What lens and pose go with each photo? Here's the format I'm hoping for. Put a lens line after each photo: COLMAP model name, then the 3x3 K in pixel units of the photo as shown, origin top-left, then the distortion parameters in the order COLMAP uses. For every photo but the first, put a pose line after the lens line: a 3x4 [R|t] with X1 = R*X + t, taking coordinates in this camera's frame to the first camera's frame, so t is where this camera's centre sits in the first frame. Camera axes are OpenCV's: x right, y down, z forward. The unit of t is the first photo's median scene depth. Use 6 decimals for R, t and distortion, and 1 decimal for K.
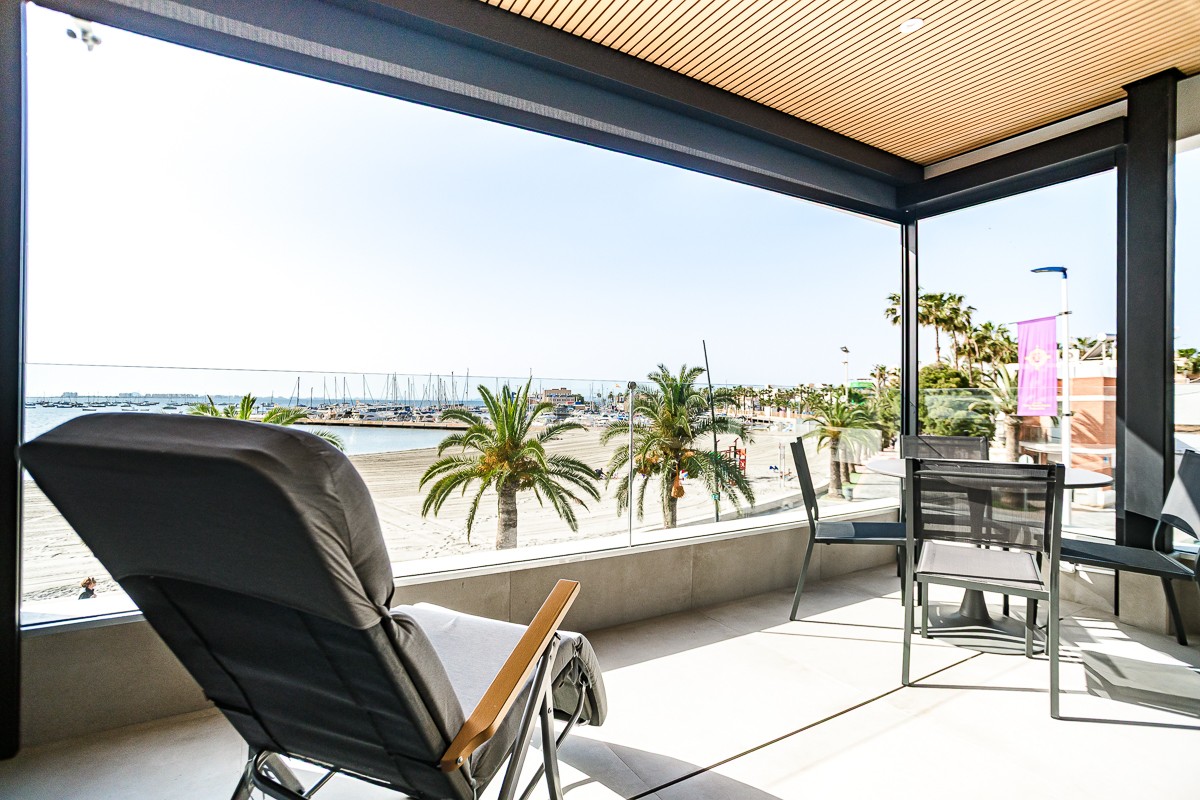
lens RADIAL K [[588.4, 0, 596.1], [0, 588.4, 396.9], [0, 0, 1]] dist [-0.066498, 0.038160]
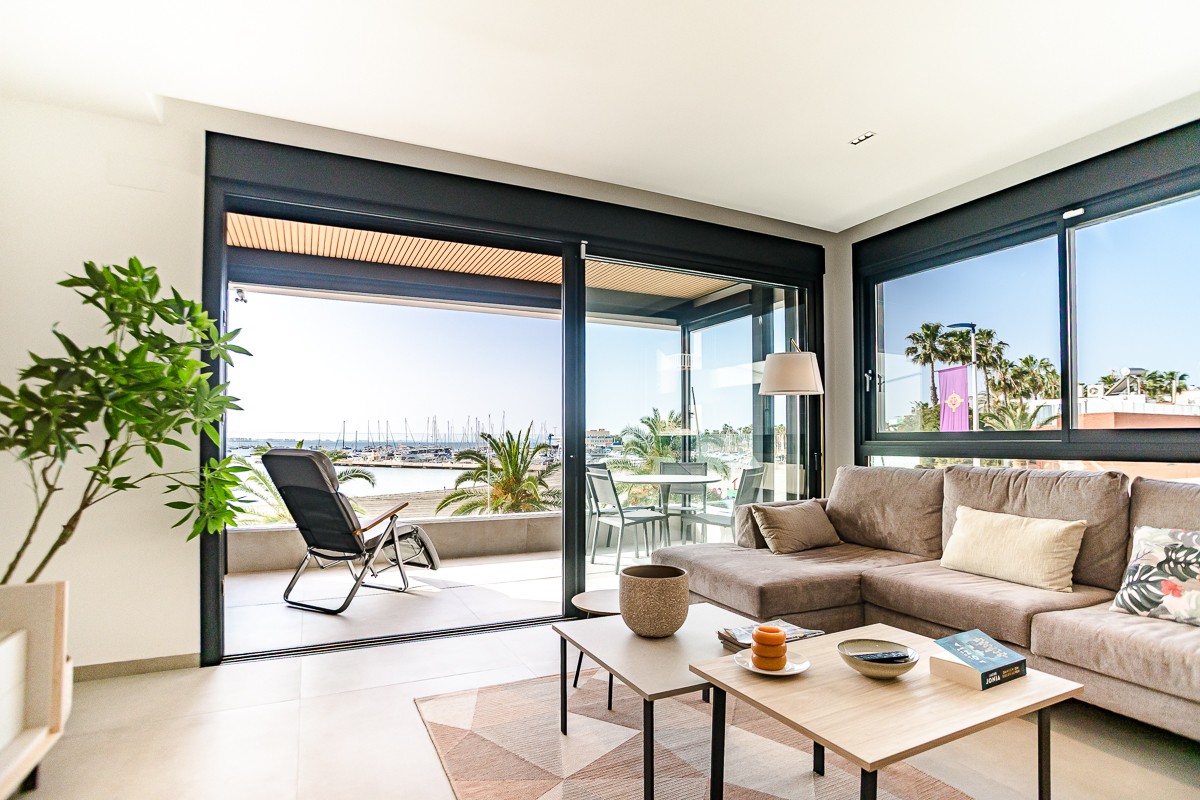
lens RADIAL K [[594.3, 0, 584.0], [0, 594.3, 421.3], [0, 0, 1]] dist [-0.075576, 0.039710]
pose [[0.996129, -0.011269, -0.087183, 0.241441], [0.008865, 0.999571, -0.027917, -0.003923], [0.087460, 0.027036, 0.995801, -0.419135]]
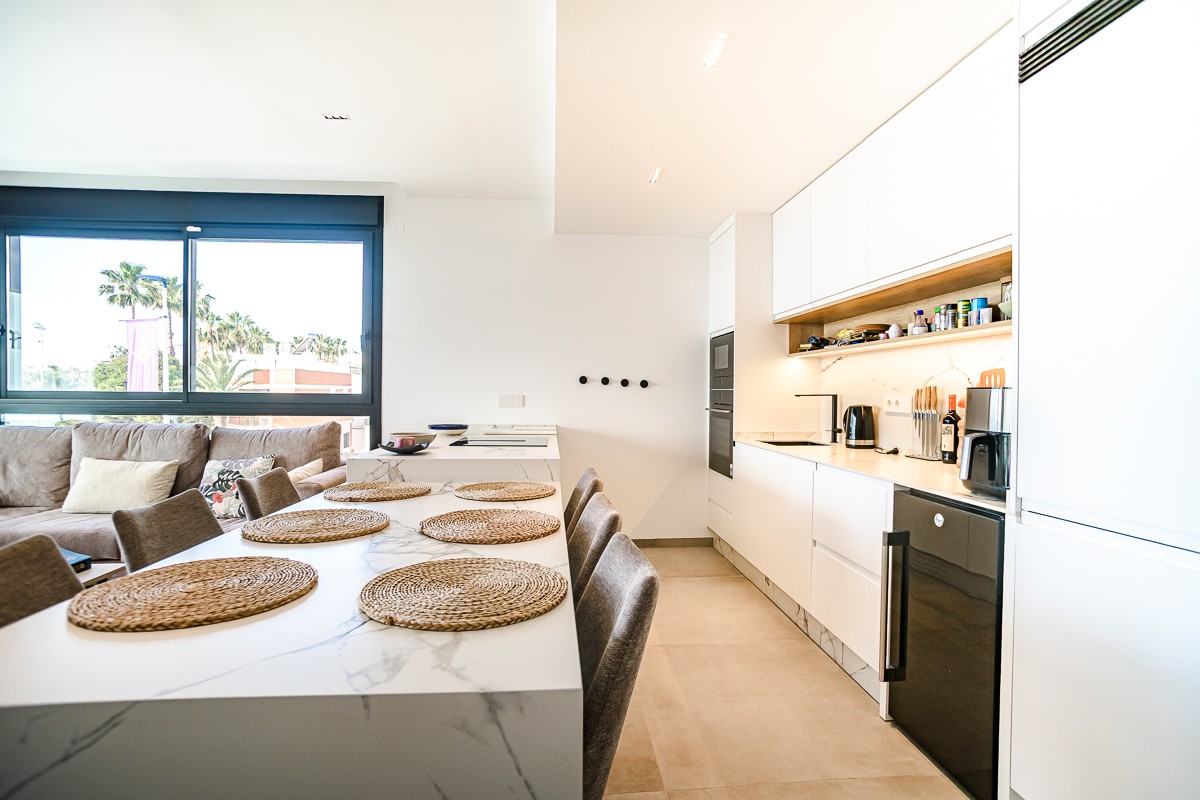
lens RADIAL K [[599.2, 0, 595.5], [0, 599.2, 399.0], [0, 0, 1]] dist [-0.068946, 0.040177]
pose [[0.435988, -0.010422, 0.899892, 0.221315], [-0.012911, 0.999758, 0.017834, -0.017028], [-0.899860, -0.019394, 0.435748, -0.593408]]
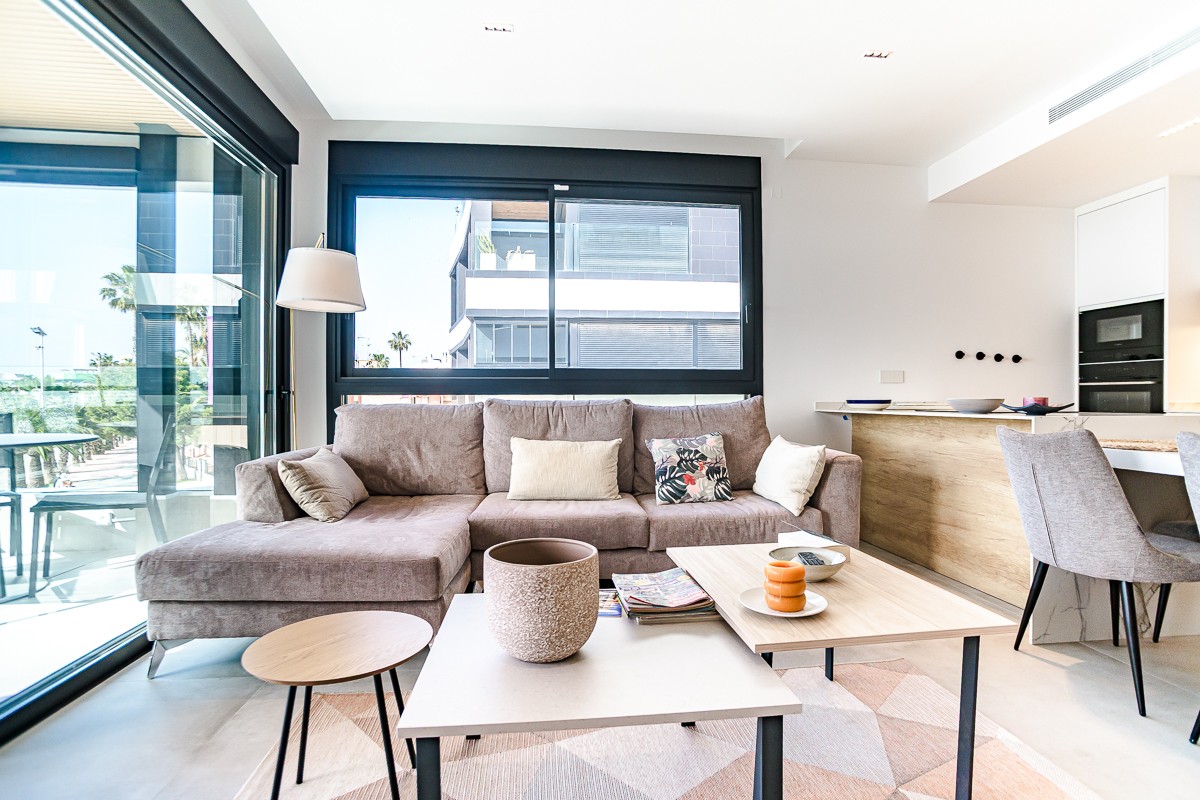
lens RADIAL K [[605.8, 0, 600.1], [0, 605.8, 403.0], [0, 0, 1]] dist [-0.083316, 0.046658]
pose [[0.406472, -0.013125, 0.913569, 0.077666], [-0.003322, 0.999869, 0.015844, 0.017118], [-0.913657, -0.009475, 0.406375, -0.192049]]
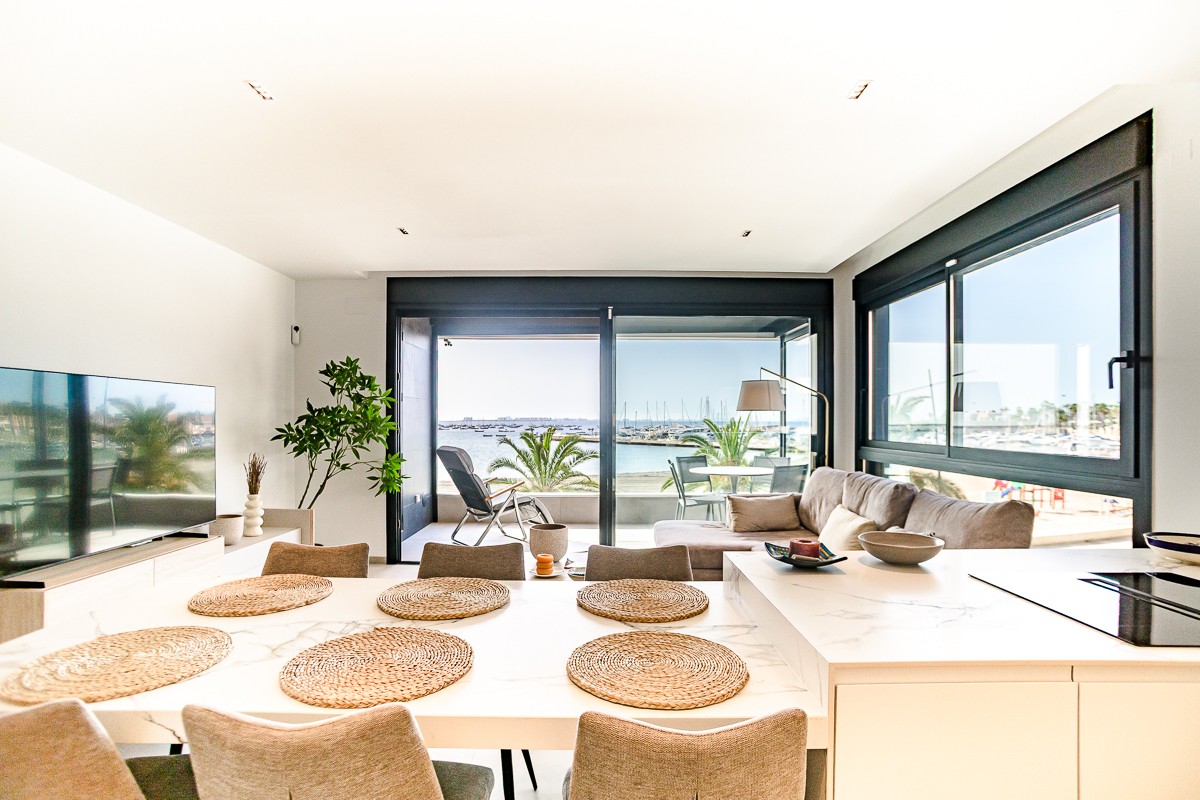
lens RADIAL K [[588.4, 0, 596.1], [0, 588.4, 396.9], [0, 0, 1]] dist [-0.066498, 0.038160]
pose [[0.862952, -0.026566, -0.504587, 0.588268], [0.008536, 0.999241, -0.038011, -0.036877], [0.505214, 0.028494, 0.862524, -0.573938]]
